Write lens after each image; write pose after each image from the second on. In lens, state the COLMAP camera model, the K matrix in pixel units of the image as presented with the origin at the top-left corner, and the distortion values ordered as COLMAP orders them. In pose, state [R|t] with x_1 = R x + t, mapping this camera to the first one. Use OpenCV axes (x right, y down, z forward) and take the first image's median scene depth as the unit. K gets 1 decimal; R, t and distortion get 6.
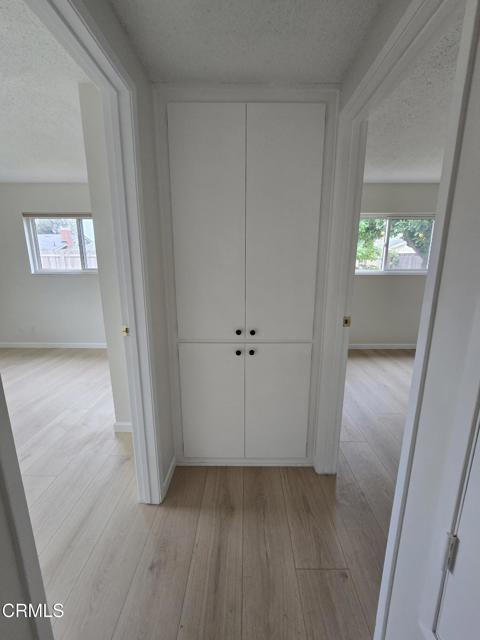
lens RADIAL K [[262.2, 0, 241.5], [0, 262.2, 319.2], [0, 0, 1]] dist [-0.011531, 0.000384]
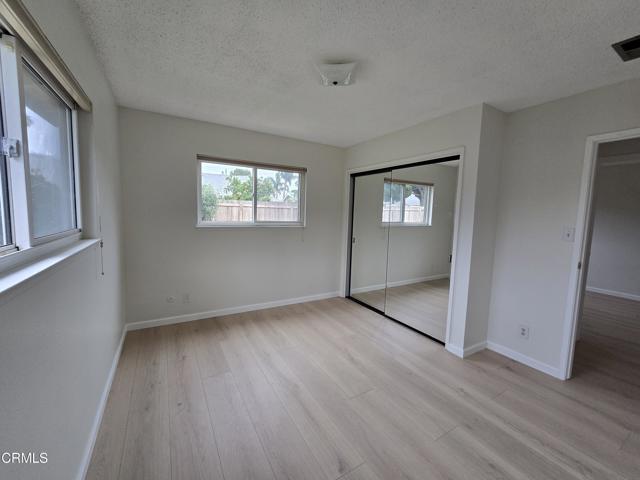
lens RADIAL K [[262.2, 0, 314.1], [0, 262.2, 233.8], [0, 0, 1]] dist [-0.011531, 0.000384]
pose [[0.856548, -0.024517, 0.515485, -0.931078], [0.092022, 0.990119, -0.105816, -0.033481], [-0.507797, 0.138072, 0.850340, 0.127965]]
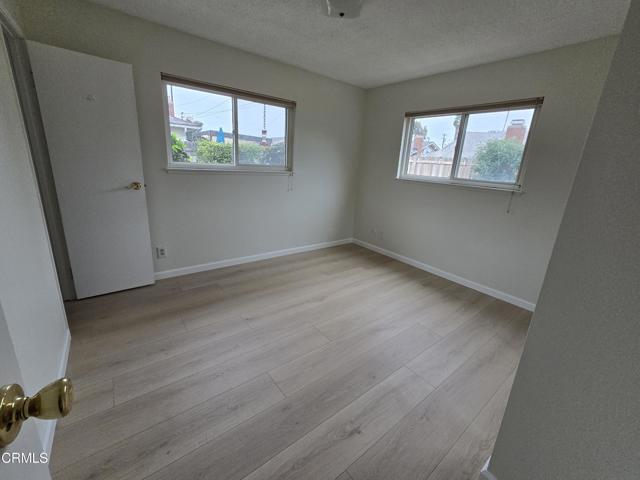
lens RADIAL K [[262.2, 0, 318.0], [0, 262.2, 237.6], [0, 0, 1]] dist [-0.011531, 0.000384]
pose [[0.617283, 0.246389, -0.747164, -0.219946], [-0.218916, 0.965981, 0.137686, -0.036017], [0.755670, 0.078575, 0.650222, 0.182932]]
